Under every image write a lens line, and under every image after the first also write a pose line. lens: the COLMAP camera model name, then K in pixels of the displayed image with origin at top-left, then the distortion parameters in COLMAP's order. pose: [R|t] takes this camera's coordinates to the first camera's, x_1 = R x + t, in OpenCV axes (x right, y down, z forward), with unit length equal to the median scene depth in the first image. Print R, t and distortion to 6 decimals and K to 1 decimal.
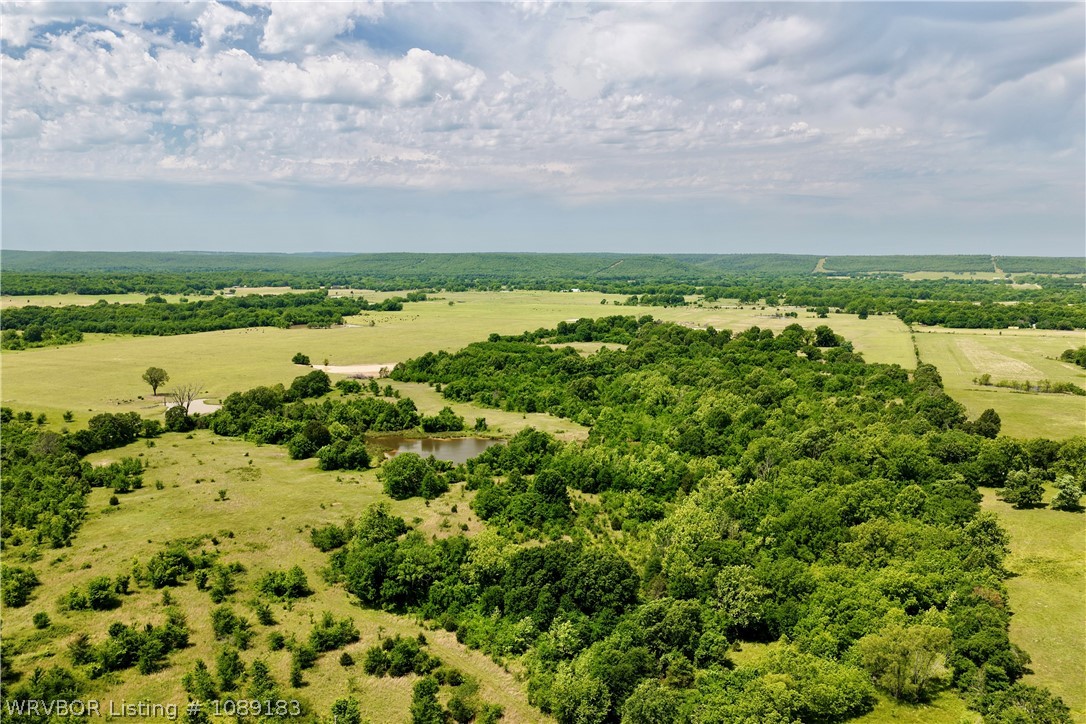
lens RADIAL K [[890.4, 0, 540.9], [0, 890.4, 363.4], [0, 0, 1]] dist [-0.013179, 0.036694]
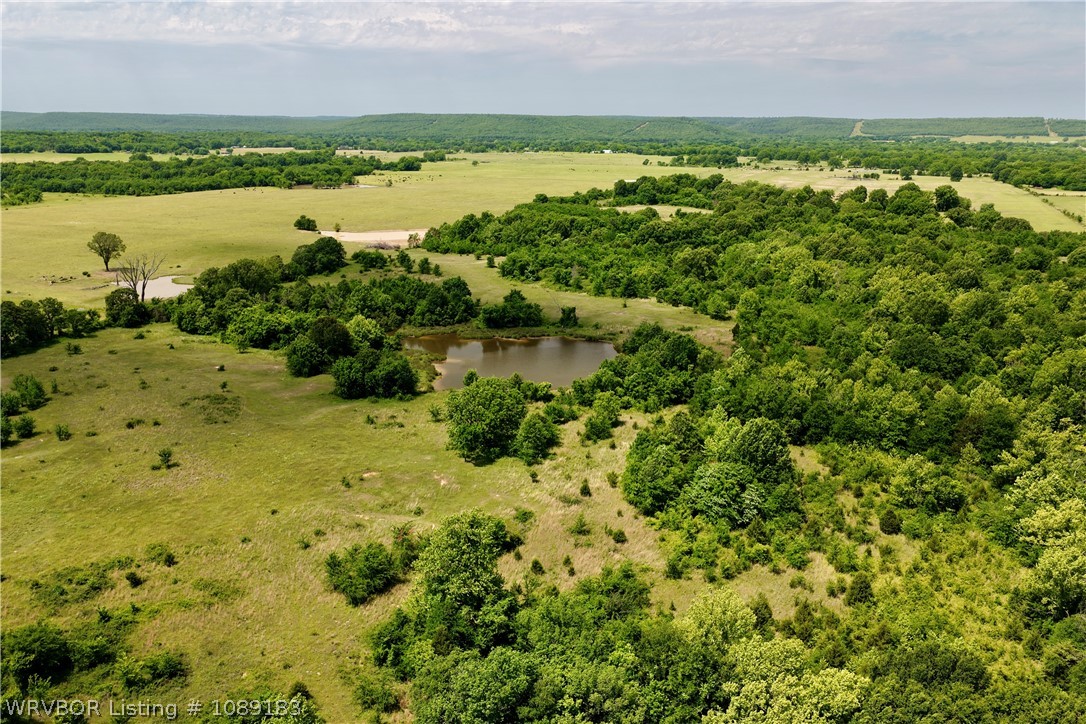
lens RADIAL K [[890.4, 0, 545.1], [0, 890.4, 357.5], [0, 0, 1]] dist [-0.013179, 0.036694]
pose [[0.999972, 0.004662, -0.005767, -0.058417], [-0.003824, 0.990466, 0.137704, 0.003725], [0.006355, -0.137678, 0.990457, 0.228375]]
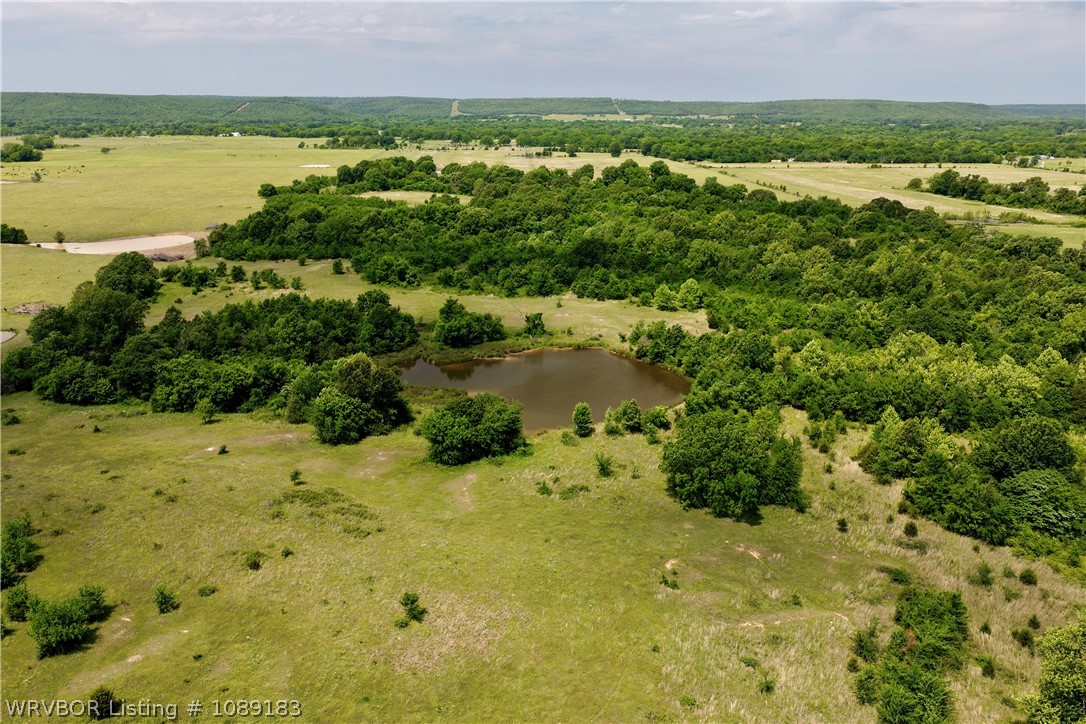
lens RADIAL K [[890.4, 0, 537.1], [0, 890.4, 359.1], [0, 0, 1]] dist [-0.013179, 0.036694]
pose [[0.905243, -0.115809, 0.408807, -0.225402], [0.049175, 0.984229, 0.169927, -0.007638], [-0.422039, -0.133722, 0.896661, 0.328070]]
